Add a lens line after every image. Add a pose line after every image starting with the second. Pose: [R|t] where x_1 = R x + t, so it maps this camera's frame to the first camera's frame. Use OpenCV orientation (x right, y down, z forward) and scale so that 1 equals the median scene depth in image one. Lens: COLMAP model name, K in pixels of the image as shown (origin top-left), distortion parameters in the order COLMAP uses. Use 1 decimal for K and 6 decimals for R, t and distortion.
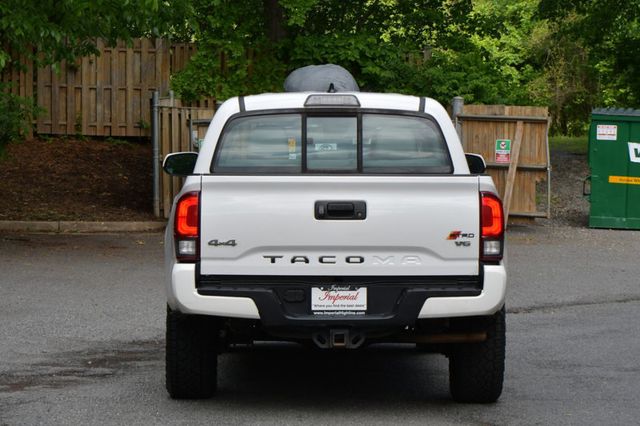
lens RADIAL K [[2209.0, 0, 319.4], [0, 2209.0, 213.7], [0, 0, 1]] dist [0.180114, 0.000000]
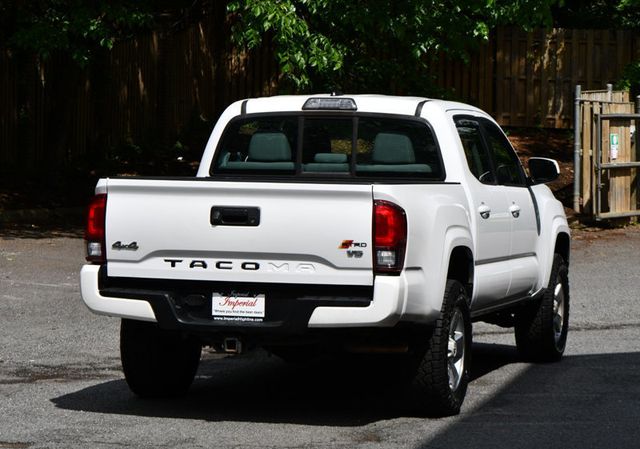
lens RADIAL K [[2260.1, 0, 319.9], [0, 2260.1, 224.3], [0, 0, 1]] dist [-0.228765, 0.000000]
pose [[0.957422, 0.024826, -0.287622, 0.337158], [-0.022128, 0.999675, 0.012628, -0.011561], [0.287843, -0.005725, 0.957661, 0.034440]]
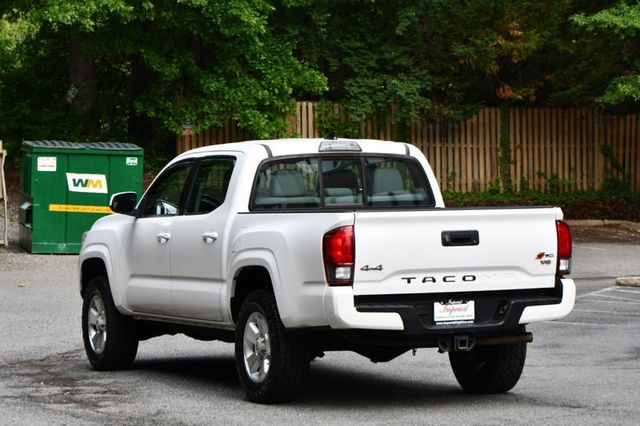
lens RADIAL K [[2190.6, 0, 320.7], [0, 2190.6, 211.9], [0, 0, 1]] dist [-0.010202, 0.000000]
pose [[0.919887, -0.023654, 0.391470, -0.532298], [0.028300, 0.999581, -0.006102, -0.010847], [-0.391162, 0.016692, 0.920170, -0.085418]]
